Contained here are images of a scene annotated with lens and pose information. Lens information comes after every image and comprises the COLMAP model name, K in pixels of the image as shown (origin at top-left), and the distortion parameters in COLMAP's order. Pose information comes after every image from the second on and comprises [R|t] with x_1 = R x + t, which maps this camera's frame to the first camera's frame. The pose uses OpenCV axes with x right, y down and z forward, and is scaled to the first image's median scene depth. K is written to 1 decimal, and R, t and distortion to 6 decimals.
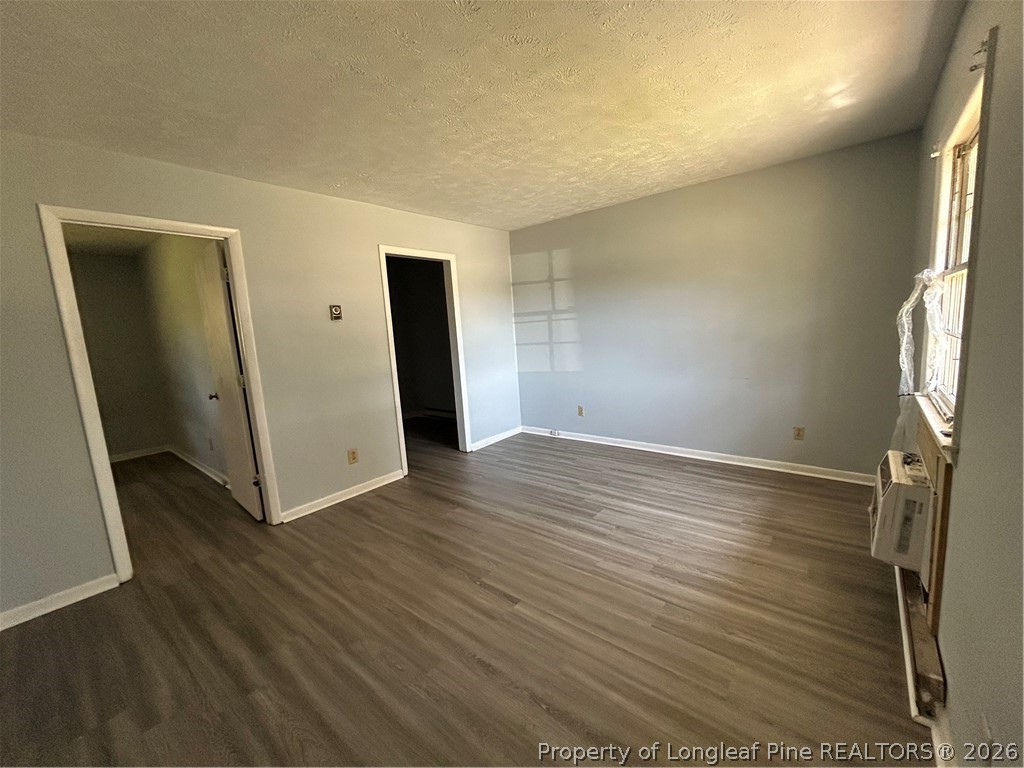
lens RADIAL K [[414.2, 0, 512.0], [0, 414.2, 384.0], [0, 0, 1]] dist [-0.001781, -0.000112]
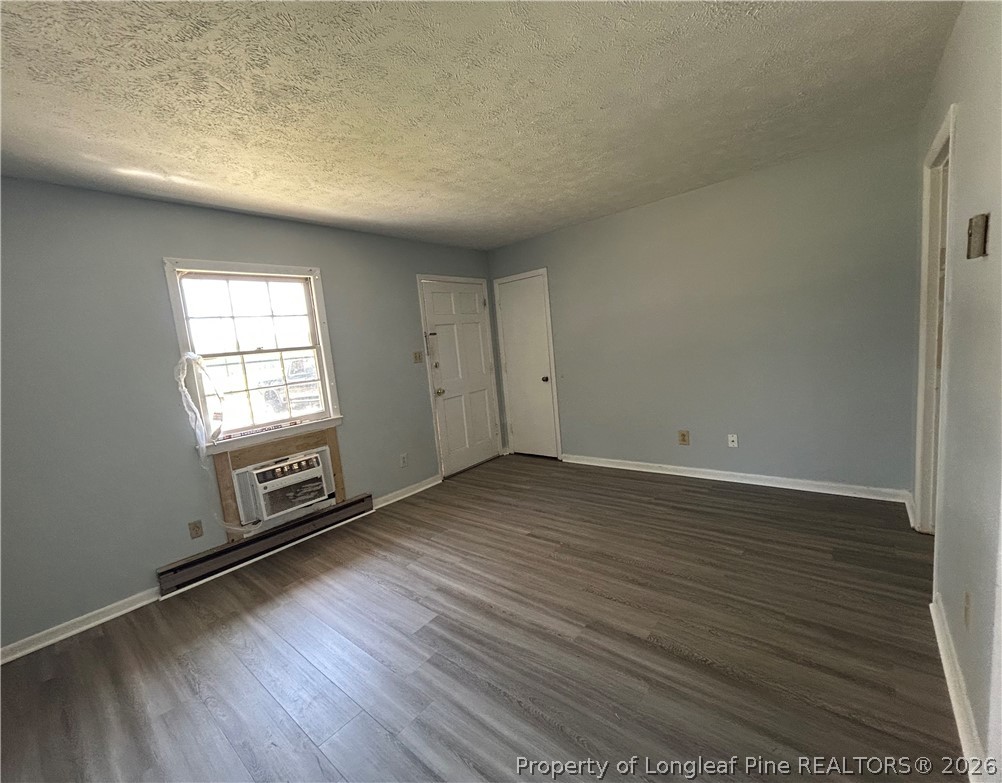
lens RADIAL K [[421.4, 0, 484.1], [0, 421.4, 396.1], [0, 0, 1]] dist [0.000065, 0.000082]
pose [[-0.986573, 0.158339, 0.040043, 0.023948], [0.163307, 0.952869, 0.255680, -0.275796], [0.002328, 0.258786, -0.965932, 1.930924]]
